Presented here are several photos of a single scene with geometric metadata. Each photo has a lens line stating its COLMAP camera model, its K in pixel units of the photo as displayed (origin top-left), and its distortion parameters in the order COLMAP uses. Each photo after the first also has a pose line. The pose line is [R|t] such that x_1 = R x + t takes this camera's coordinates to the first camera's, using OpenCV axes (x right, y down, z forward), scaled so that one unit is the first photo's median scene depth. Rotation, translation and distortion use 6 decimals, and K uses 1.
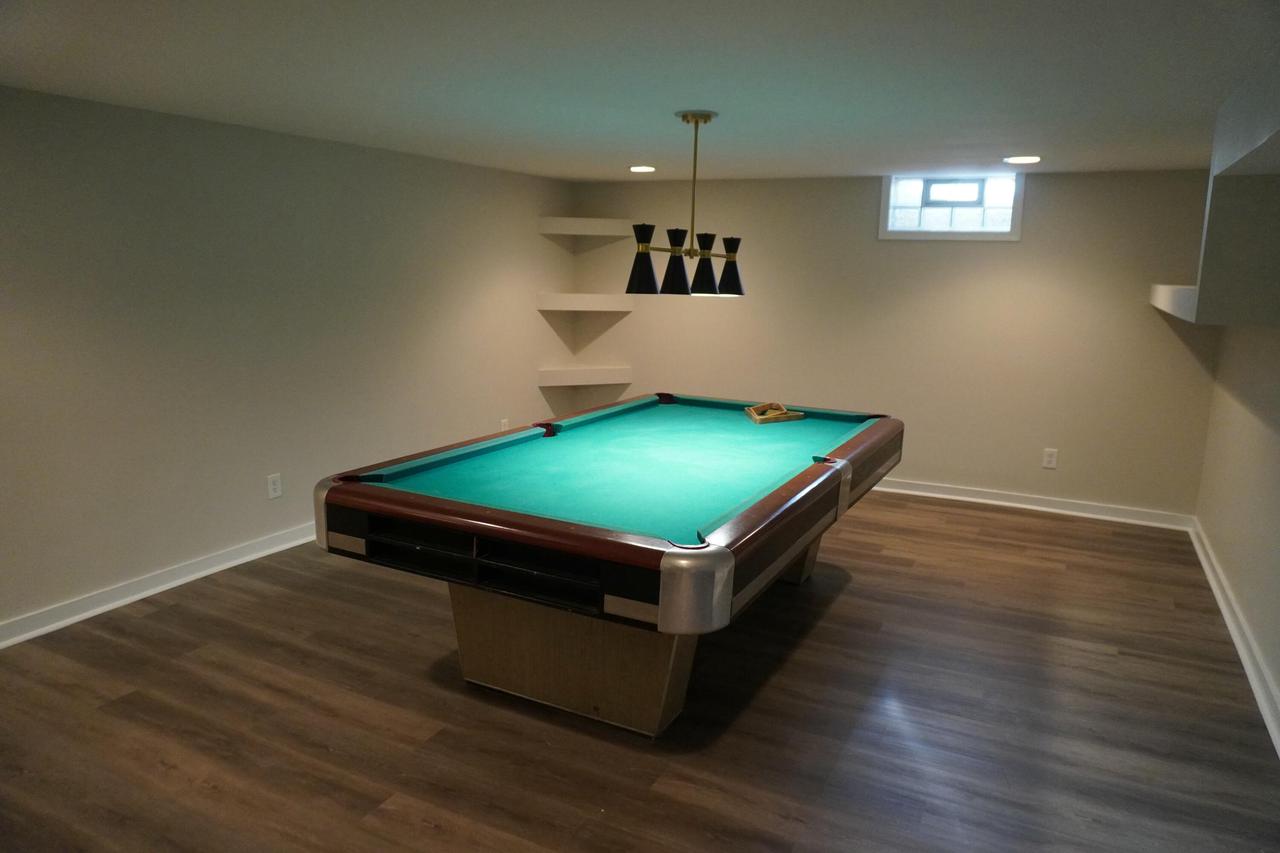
lens RADIAL K [[857.8, 0, 640.6], [0, 857.8, 430.7], [0, 0, 1]] dist [-0.042722, 0.030112]
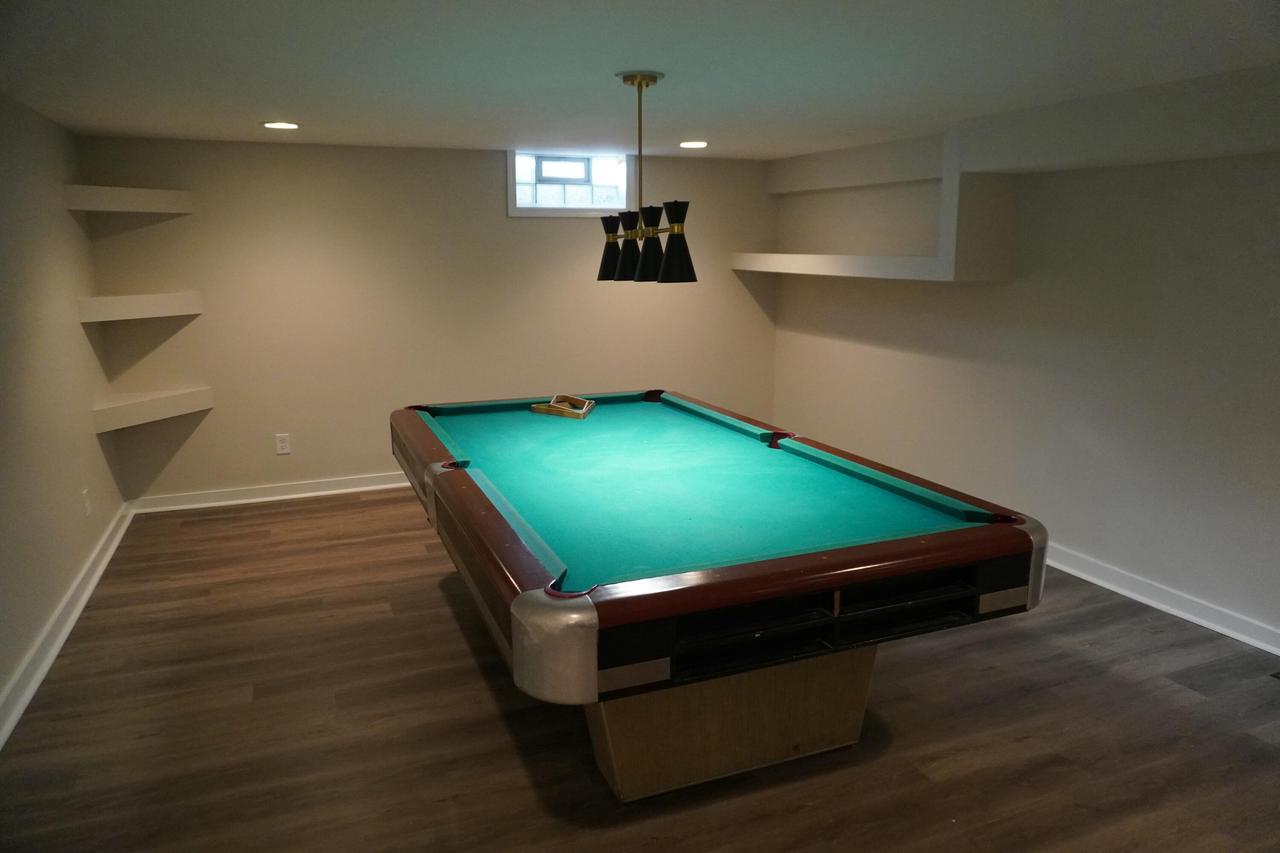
lens RADIAL K [[857.8, 0, 650.2], [0, 857.8, 426.2], [0, 0, 1]] dist [-0.042722, 0.030112]
pose [[0.649499, -0.179504, 0.738871, -0.386045], [0.161950, 0.982095, 0.096233, -0.059586], [-0.742916, 0.057157, 0.666940, 0.255728]]
